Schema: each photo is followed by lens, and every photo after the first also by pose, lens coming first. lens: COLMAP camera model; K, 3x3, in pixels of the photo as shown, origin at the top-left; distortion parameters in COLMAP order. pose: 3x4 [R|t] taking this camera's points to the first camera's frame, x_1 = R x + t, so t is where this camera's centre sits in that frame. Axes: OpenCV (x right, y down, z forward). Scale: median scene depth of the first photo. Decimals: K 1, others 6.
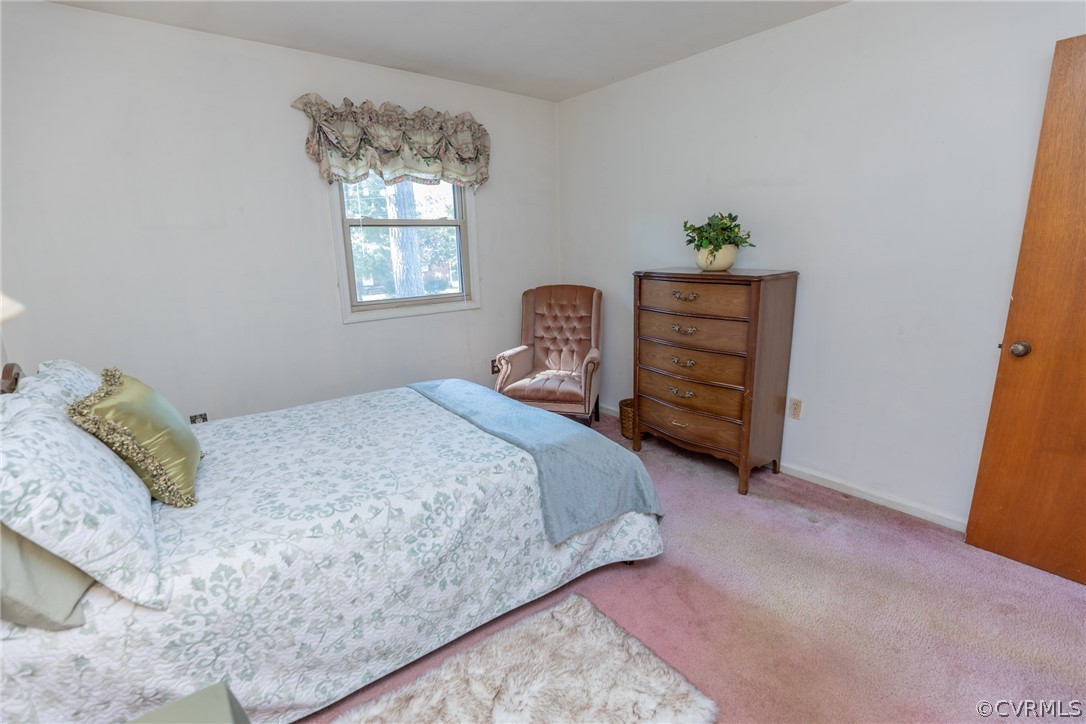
lens RADIAL K [[498.6, 0, 543.5], [0, 498.6, 364.4], [0, 0, 1]] dist [-0.025531, 0.002606]
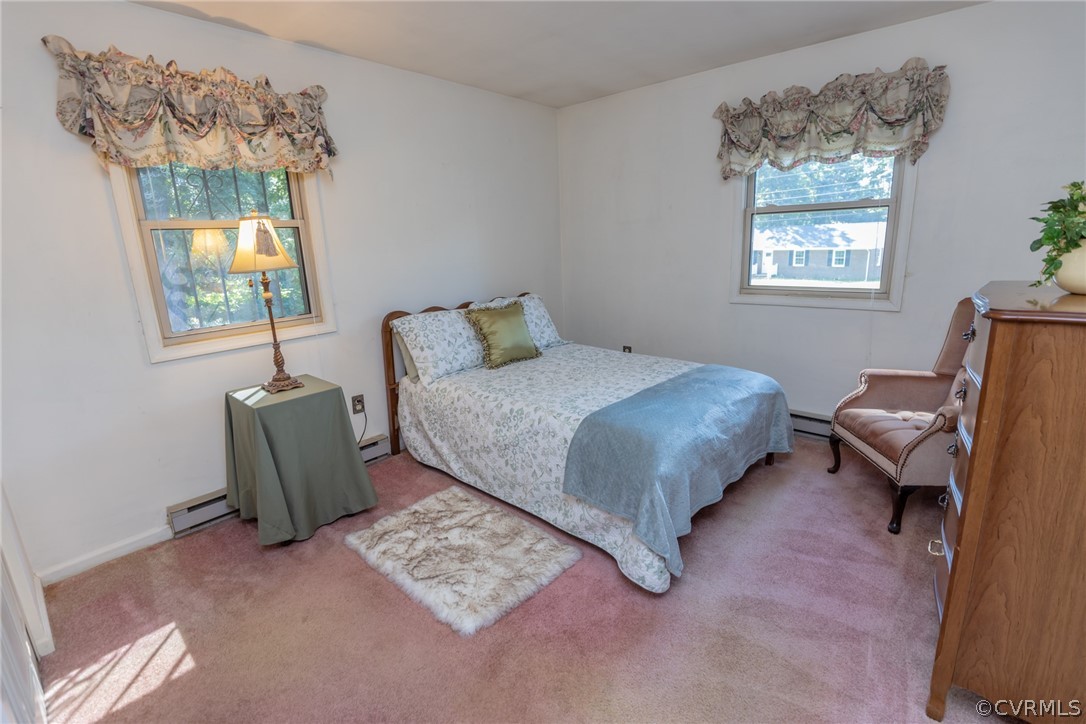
lens RADIAL K [[498.6, 0, 536.9], [0, 498.6, 361.9], [0, 0, 1]] dist [-0.025531, 0.002606]
pose [[0.168665, 0.247851, -0.954003, 1.100147], [-0.195140, 0.957109, 0.214157, -0.192151], [0.966164, 0.150043, 0.209797, 0.637772]]
